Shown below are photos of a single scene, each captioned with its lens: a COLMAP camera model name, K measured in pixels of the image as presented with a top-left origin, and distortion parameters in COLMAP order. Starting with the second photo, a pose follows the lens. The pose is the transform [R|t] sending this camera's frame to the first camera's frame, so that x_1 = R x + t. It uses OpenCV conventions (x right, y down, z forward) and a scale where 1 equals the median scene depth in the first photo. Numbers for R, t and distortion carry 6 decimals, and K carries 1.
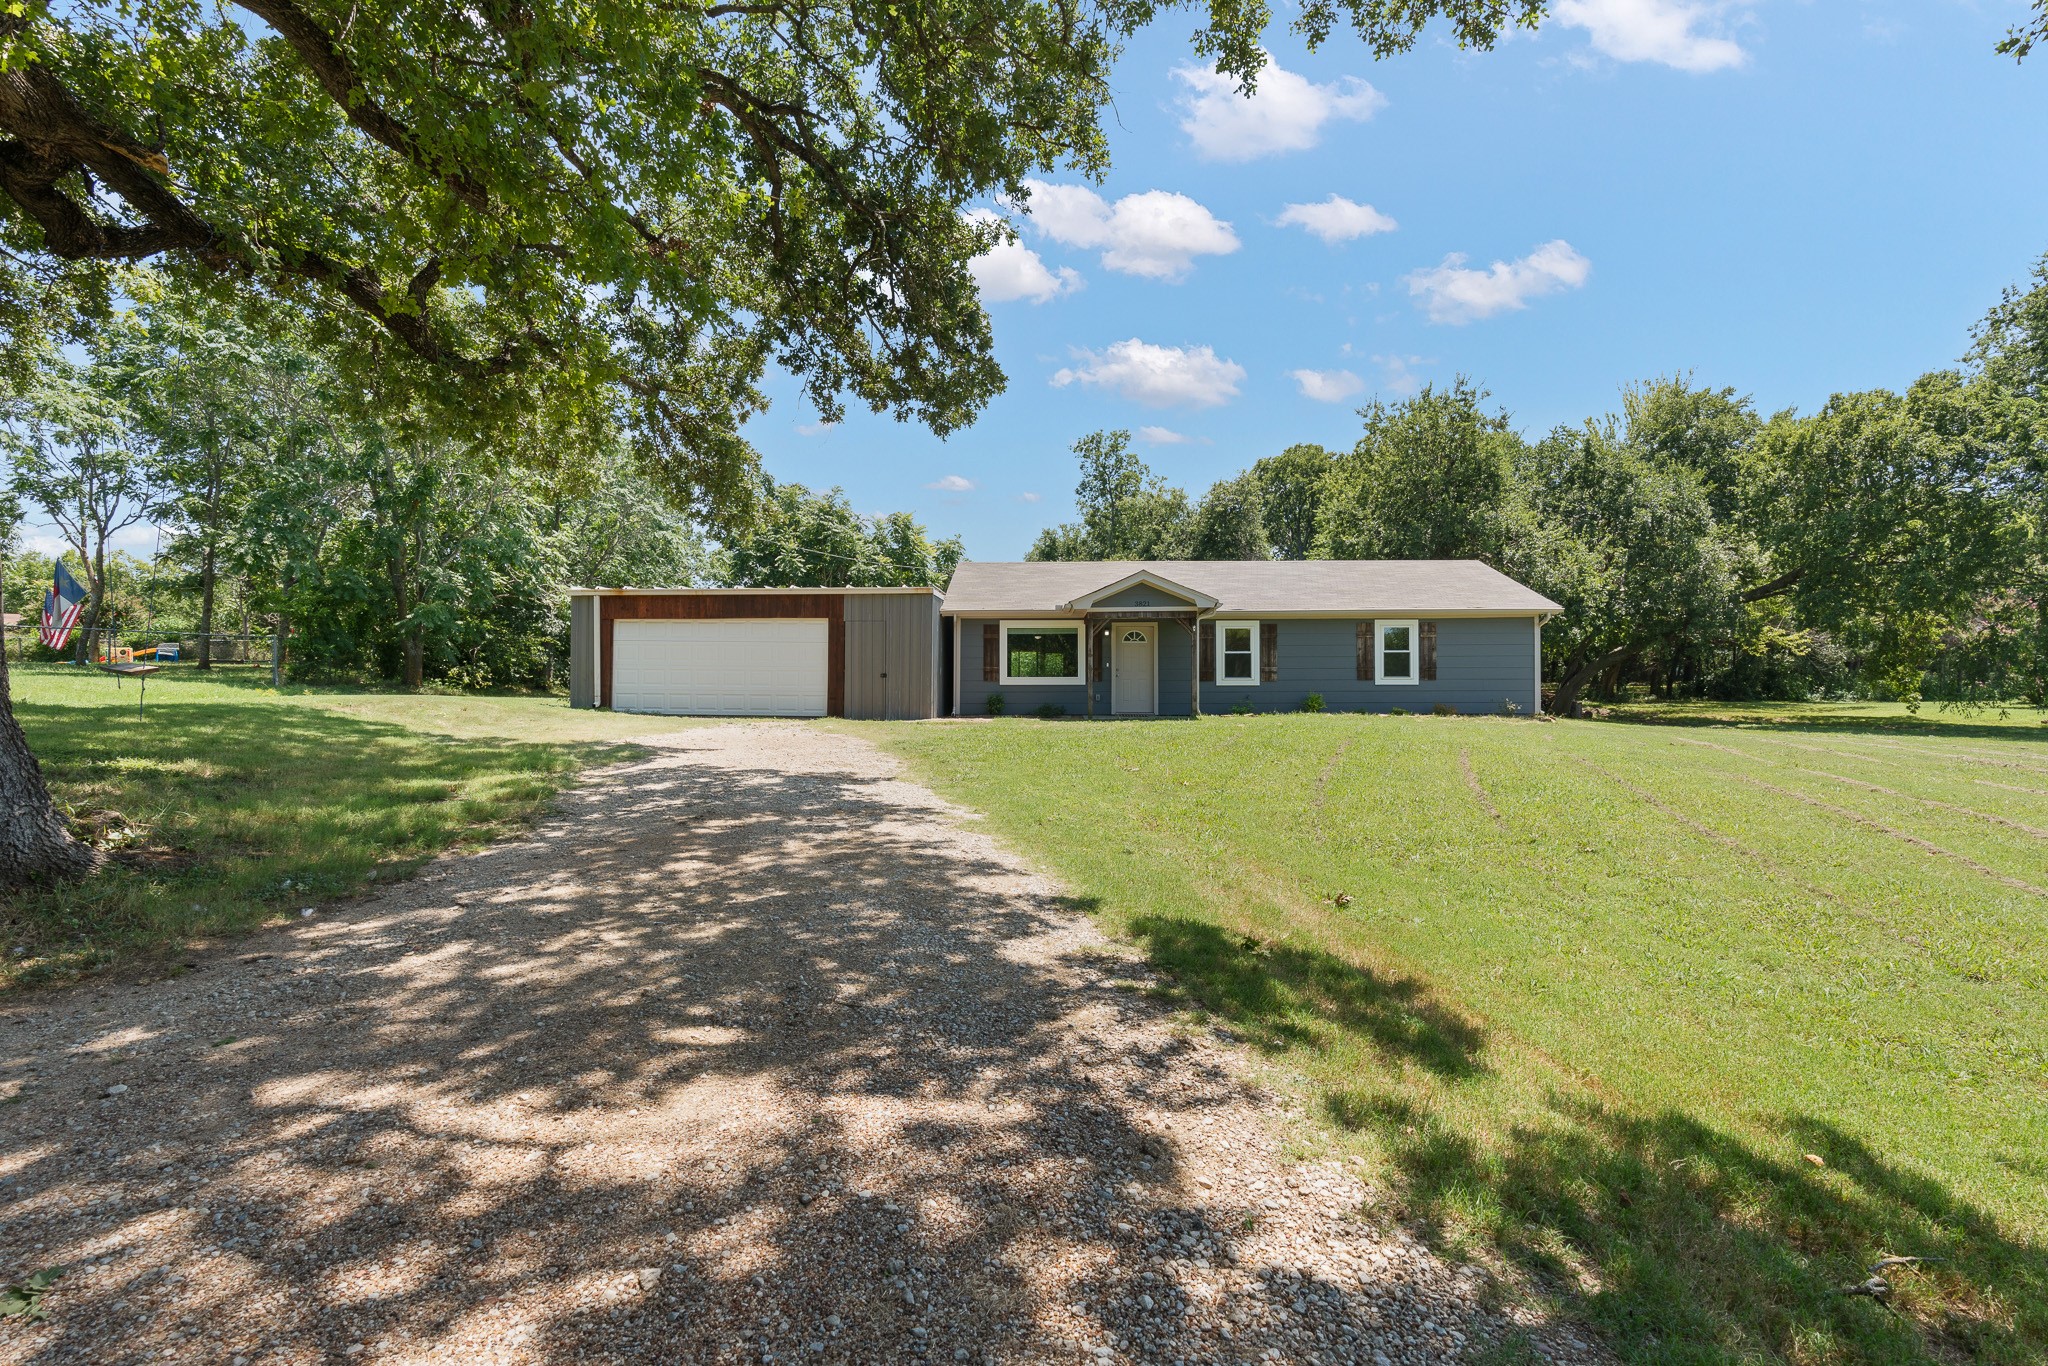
lens RADIAL K [[929.2, 0, 1023.1], [0, 929.2, 676.5], [0, 0, 1]] dist [-0.004067, 0.000287]
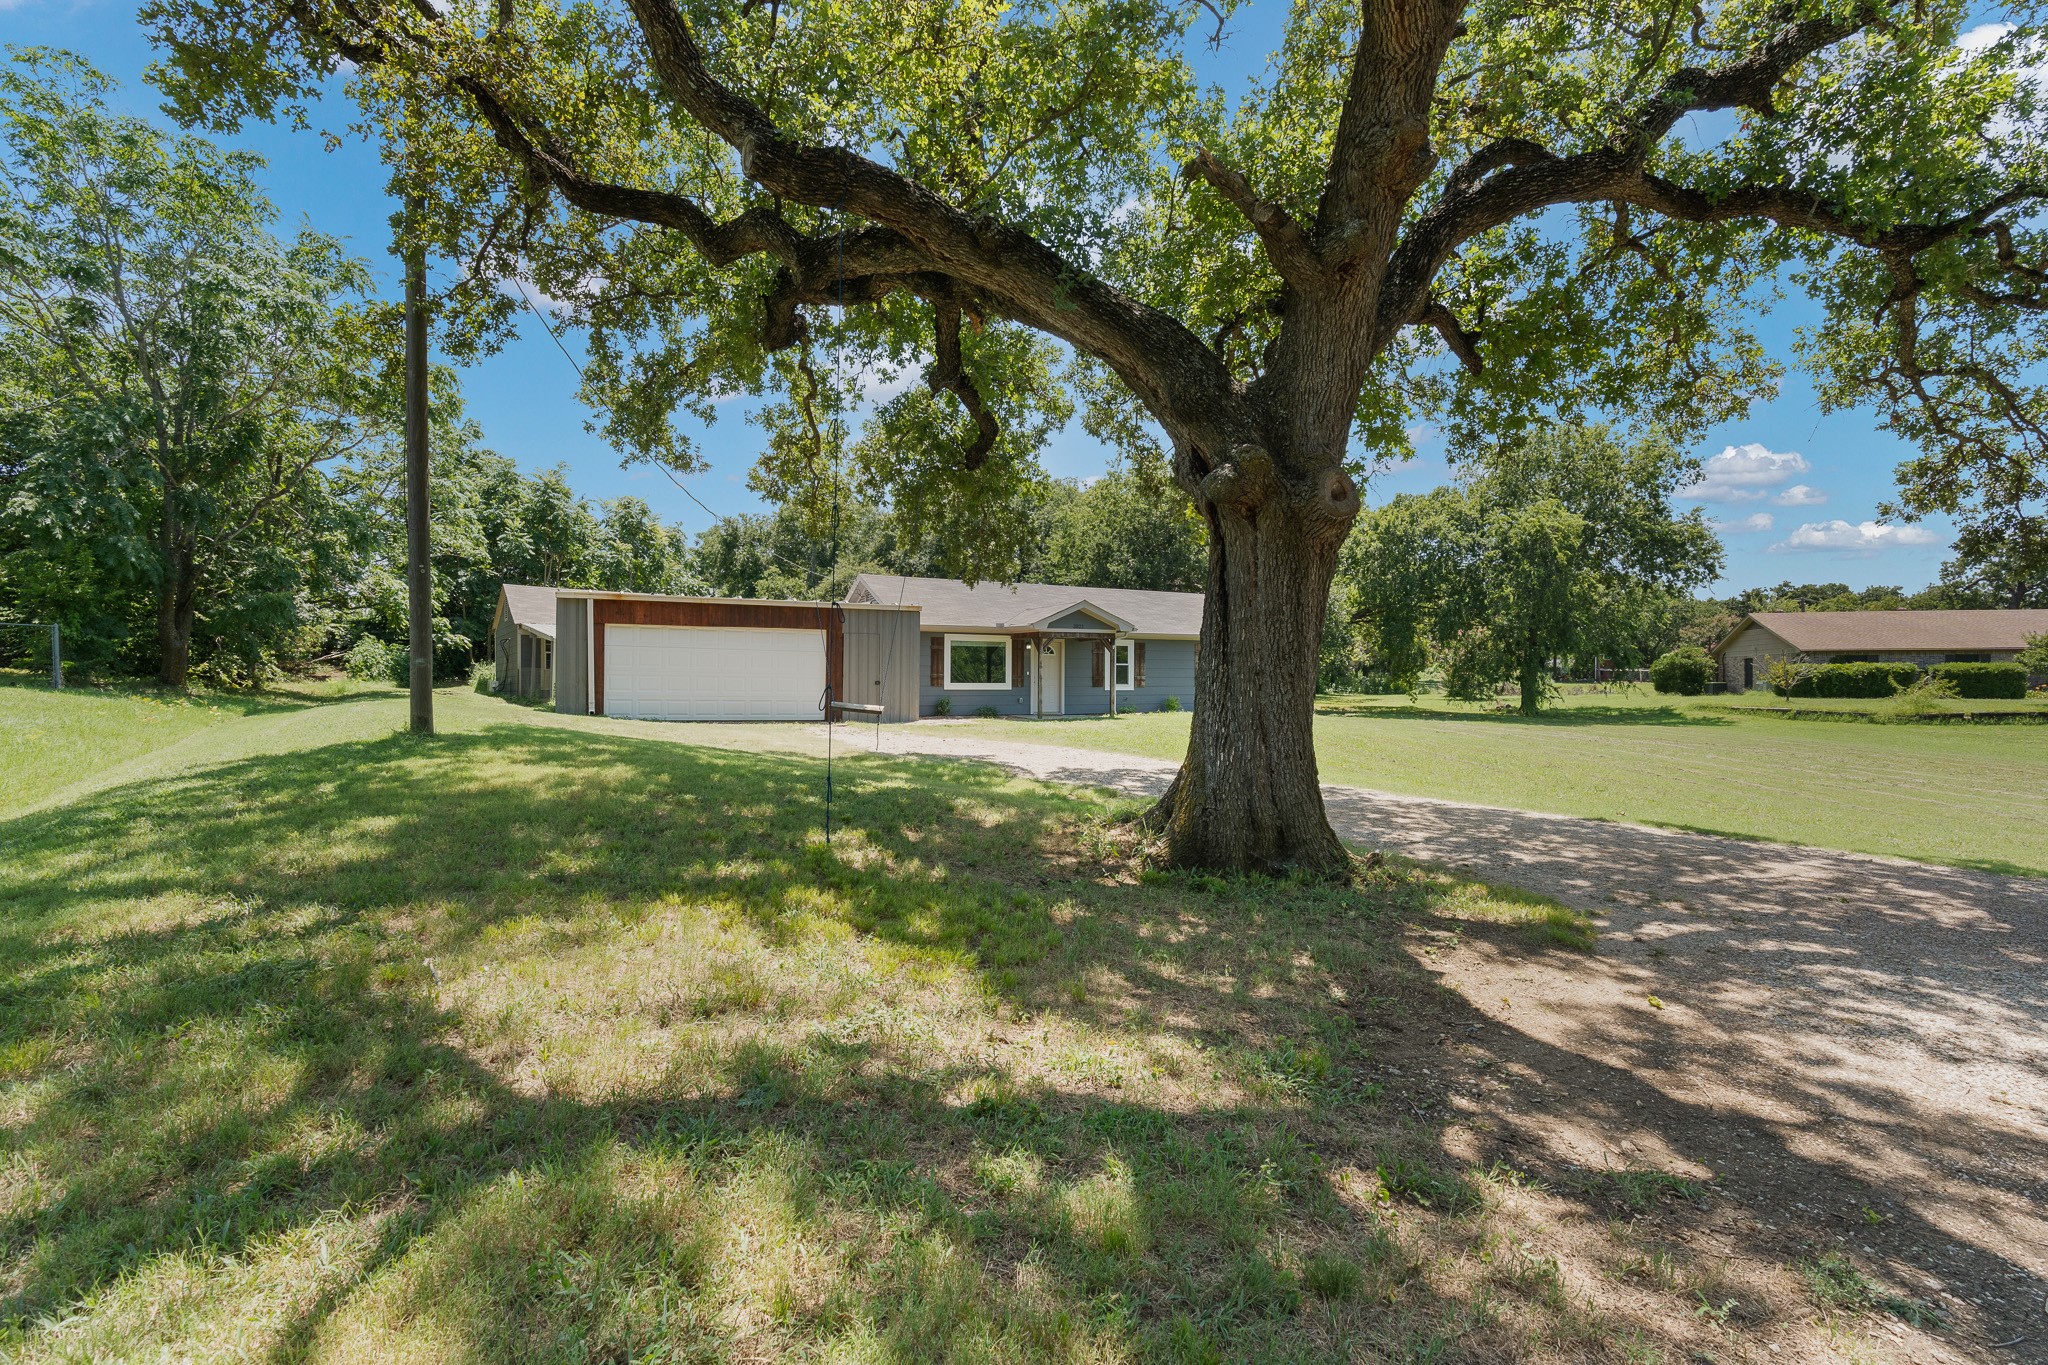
lens RADIAL K [[929.2, 0, 1023.1], [0, 929.2, 676.0], [0, 0, 1]] dist [-0.004067, 0.000287]
pose [[0.884354, 0.008264, 0.466745, -0.479491], [-0.015941, 0.999795, 0.012502, -0.024157], [-0.466545, -0.018497, 0.884304, -0.067305]]
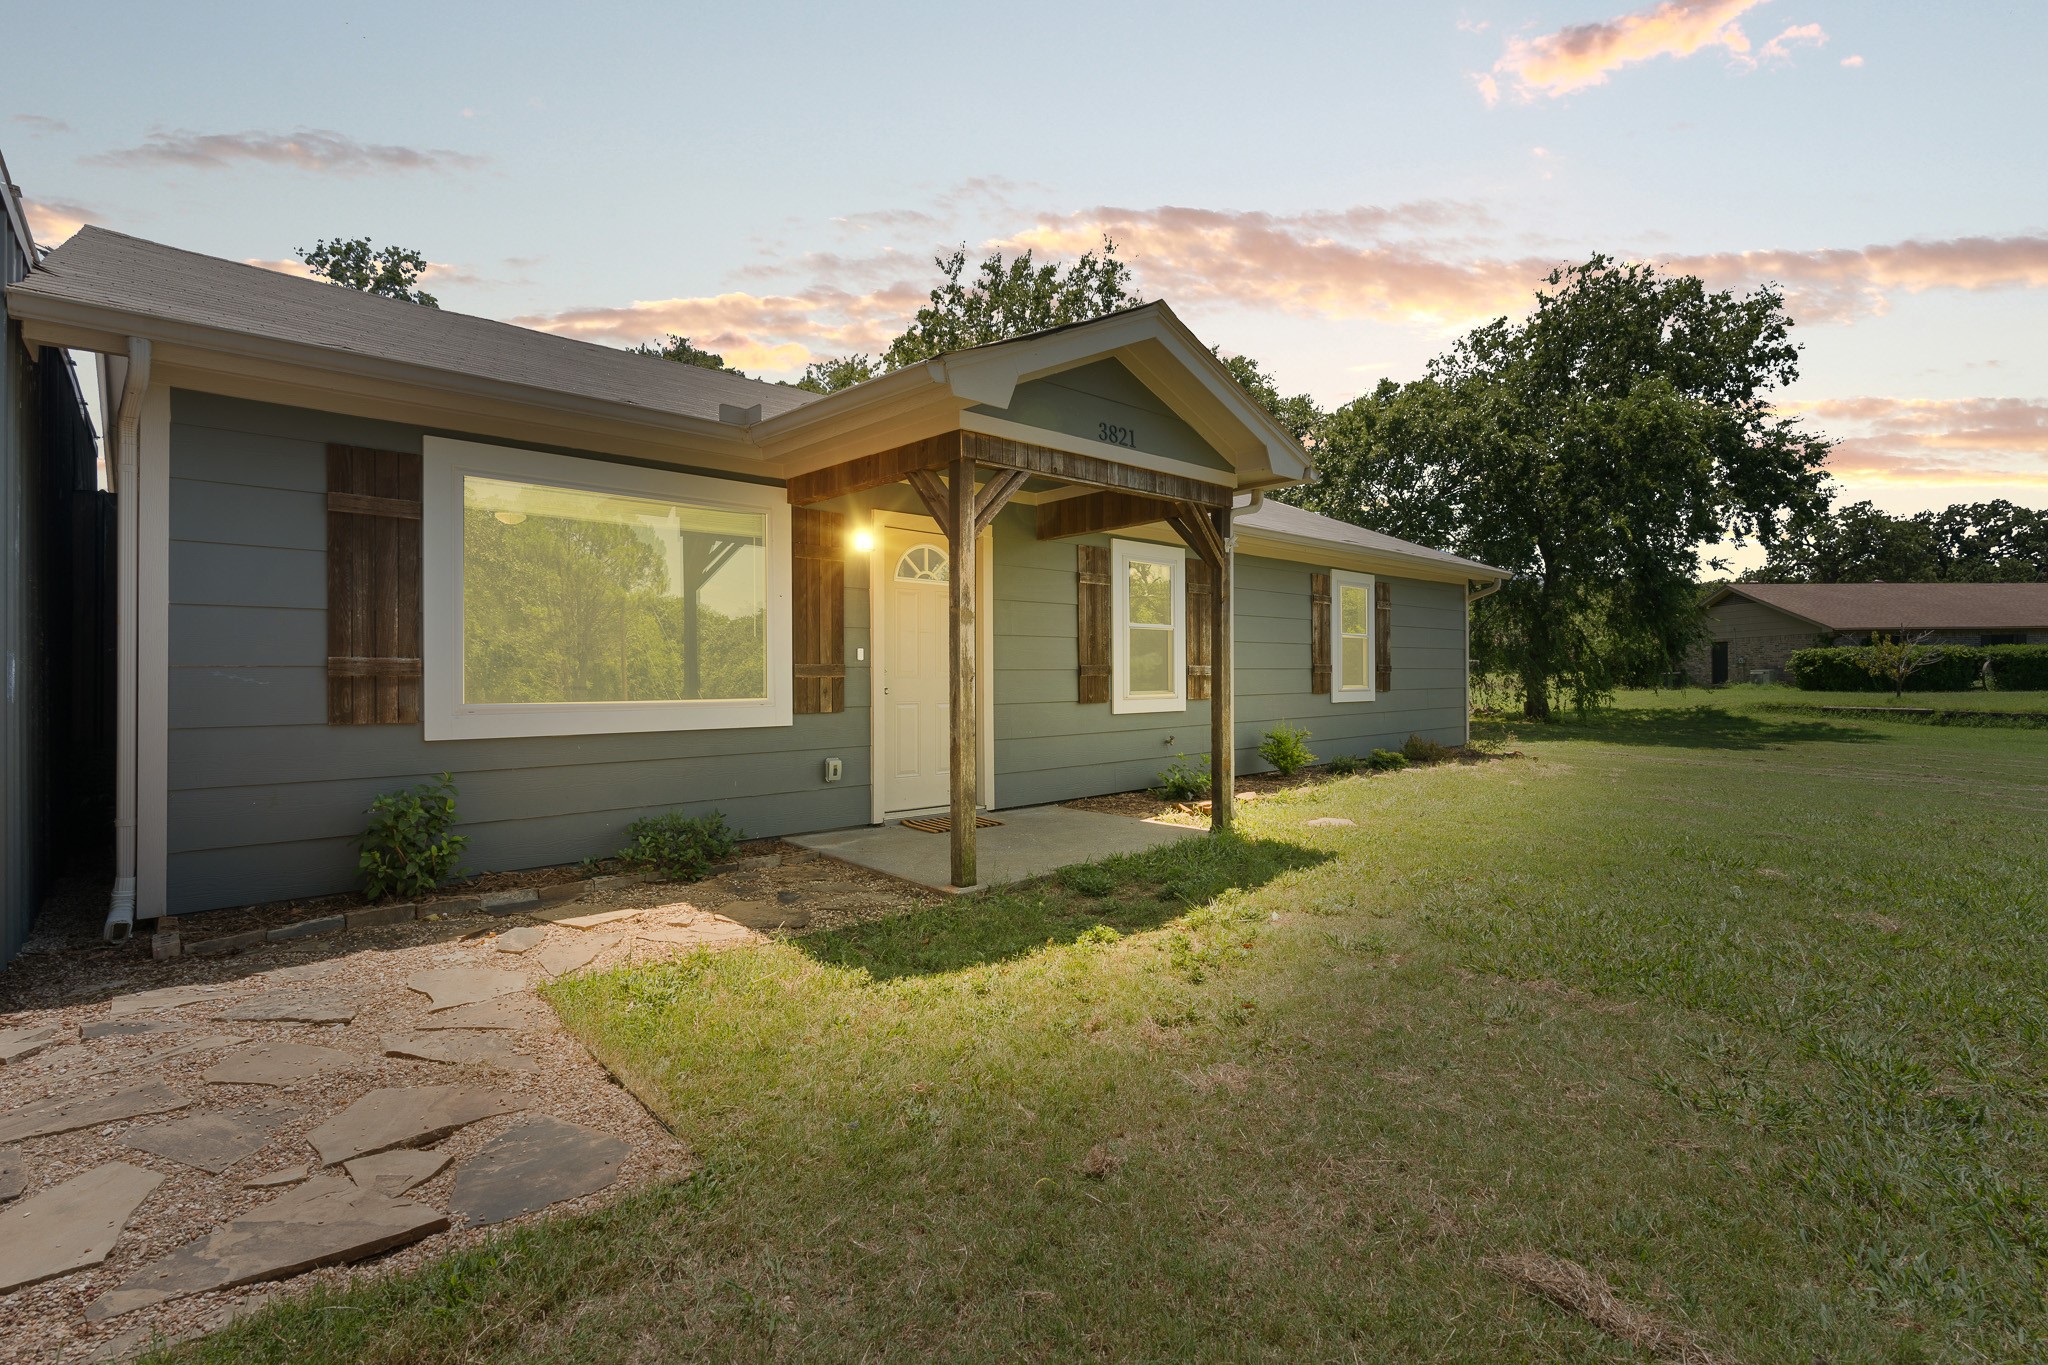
lens RADIAL K [[929.2, 0, 1023.1], [0, 929.2, 676.0], [0, 0, 1]] dist [-0.004067, 0.000287]
pose [[0.711752, -0.000621, 0.702430, -0.075851], [-0.009112, 0.999907, 0.010117, -0.008710], [-0.702371, -0.013601, 0.711681, 0.764349]]
